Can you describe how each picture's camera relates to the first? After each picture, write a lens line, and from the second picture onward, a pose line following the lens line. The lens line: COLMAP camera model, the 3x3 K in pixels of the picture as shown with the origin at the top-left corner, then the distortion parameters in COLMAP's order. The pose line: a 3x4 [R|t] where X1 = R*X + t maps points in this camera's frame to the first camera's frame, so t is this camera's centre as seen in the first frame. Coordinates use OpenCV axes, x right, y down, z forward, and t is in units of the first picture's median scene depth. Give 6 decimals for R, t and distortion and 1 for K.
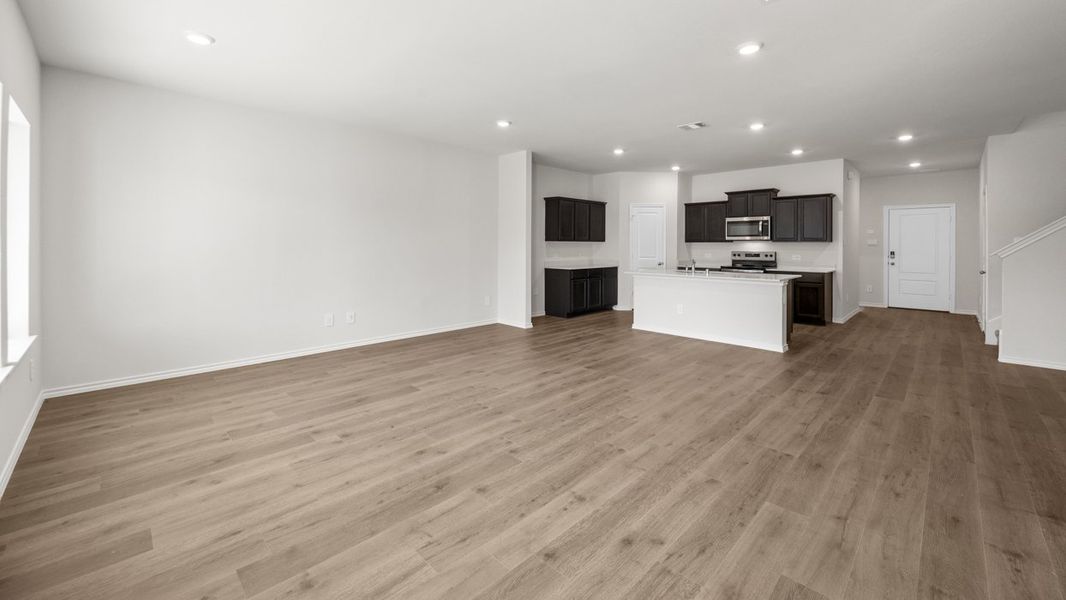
lens RADIAL K [[420.2, 0, 536.5], [0, 420.2, 245.8], [0, 0, 1]] dist [0.002092, -0.000299]
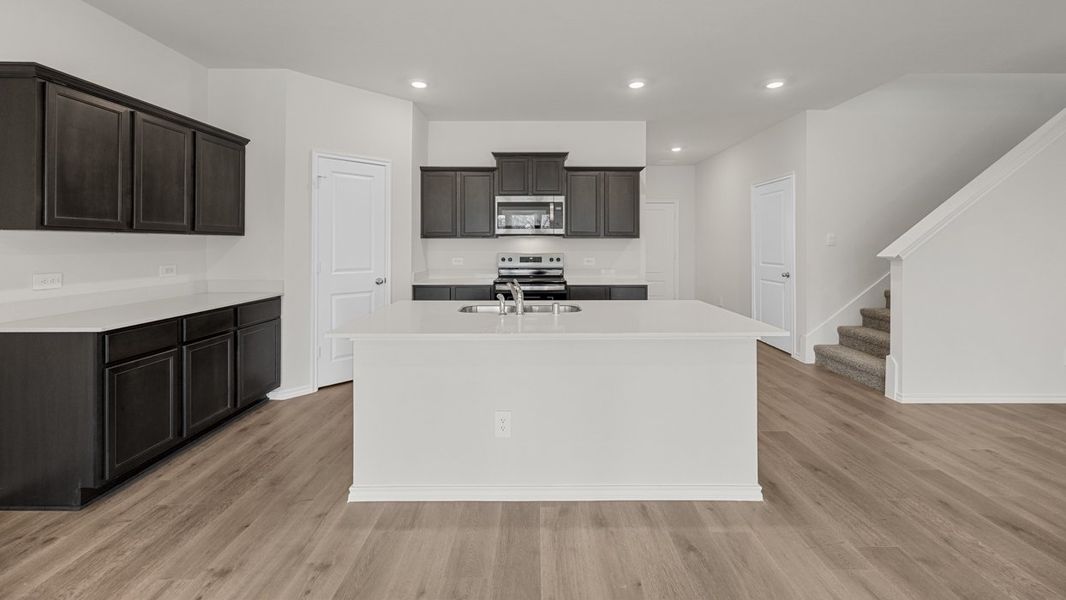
lens RADIAL K [[420.2, 0, 533.7], [0, 420.2, 242.6], [0, 0, 1]] dist [0.002092, -0.000299]
pose [[0.716968, -0.001445, 0.697105, 0.089010], [0.003598, 0.999992, -0.001627, -0.001091], [-0.697097, 0.003675, 0.716967, 0.570673]]
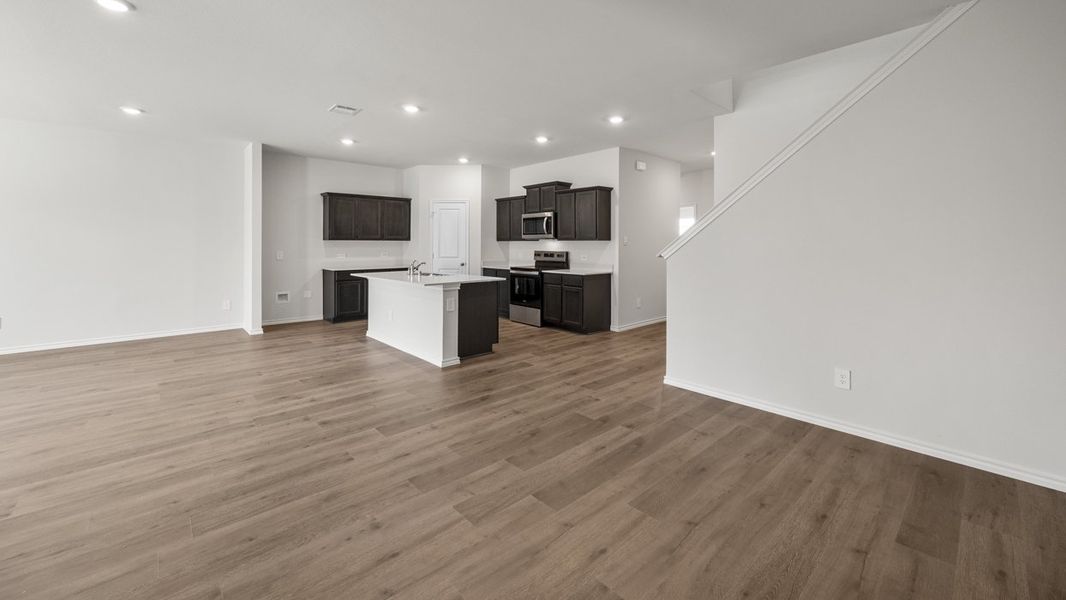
lens RADIAL K [[420.2, 0, 536.0], [0, 420.2, 245.2], [0, 0, 1]] dist [0.002092, -0.000299]
pose [[0.998655, -0.001731, -0.051820, 0.548086], [0.001812, 0.999997, 0.001531, -0.000597], [0.051817, -0.001623, 0.998655, 0.091227]]
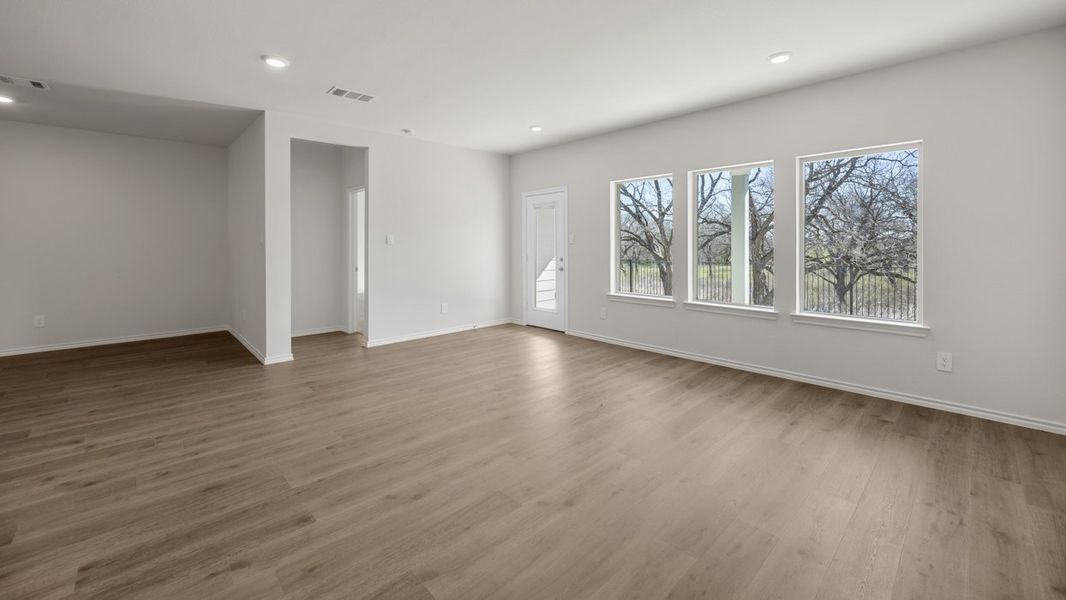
lens RADIAL K [[420.2, 0, 529.6], [0, 420.2, 239.6], [0, 0, 1]] dist [0.002092, -0.000299]
pose [[-0.999477, -0.001457, 0.032296, -0.072203], [-0.001911, 0.999900, -0.014036, -0.000223], [-0.032272, -0.014090, -0.999380, 0.828142]]
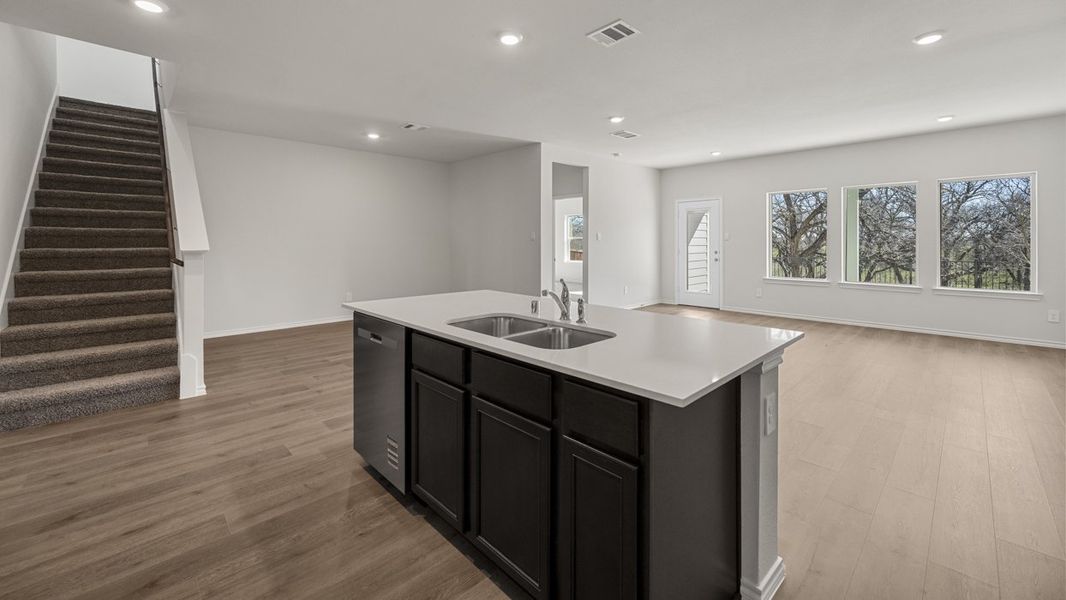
lens RADIAL K [[420.2, 0, 532.4], [0, 420.2, 236.3], [0, 0, 1]] dist [0.002092, -0.000299]
pose [[-0.999544, -0.005376, 0.029708, 0.312464], [-0.005810, 0.999878, -0.014521, 0.004582], [-0.029626, -0.014687, -0.999453, 1.067366]]
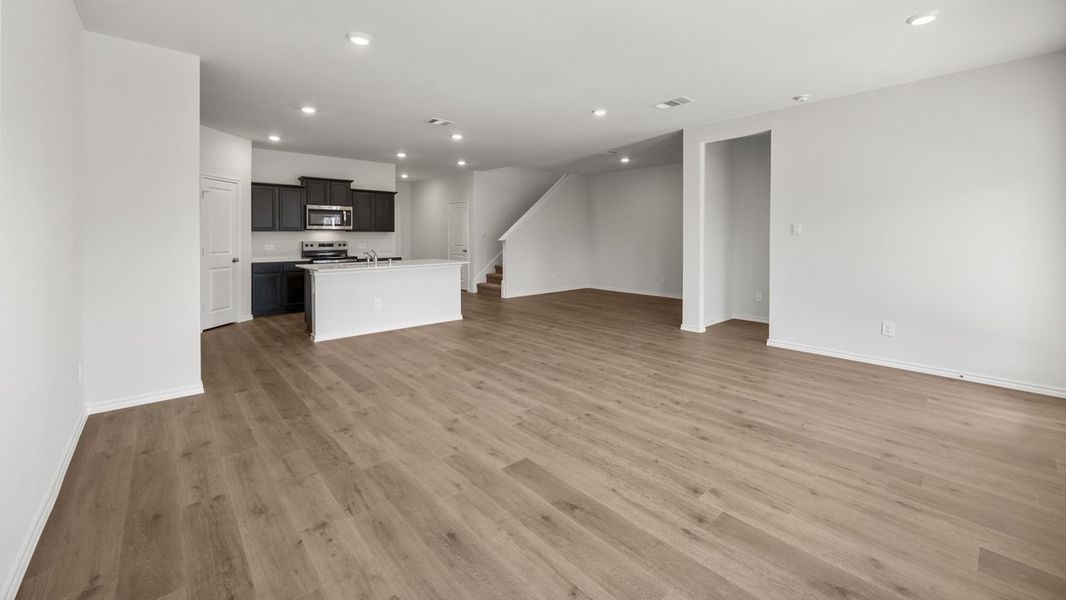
lens RADIAL K [[420.2, 0, 543.7], [0, 420.2, 239.8], [0, 0, 1]] dist [0.002092, -0.000299]
pose [[0.056167, -0.014642, 0.998314, -0.447227], [0.000585, 0.999893, 0.014632, -0.003488], [-0.998421, -0.000238, 0.056169, 0.452354]]
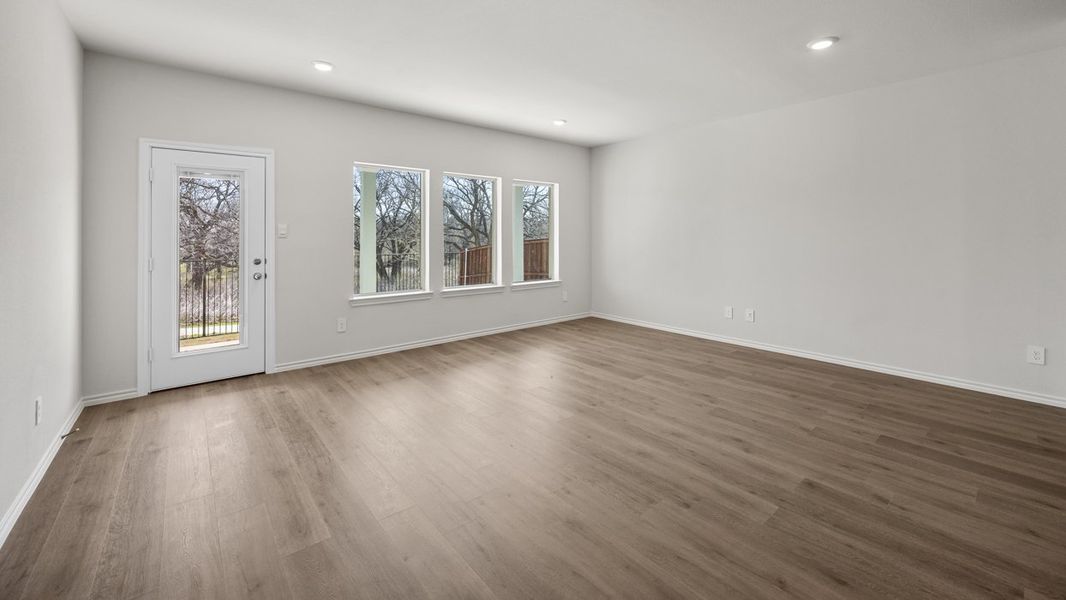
lens RADIAL K [[420.2, 0, 533.0], [0, 420.2, 242.0], [0, 0, 1]] dist [0.002092, -0.000299]
pose [[-0.097547, 0.007374, -0.995204, 0.377312], [-0.000325, 0.999972, 0.007441, -0.002232], [0.995231, 0.001049, -0.097542, 0.413910]]
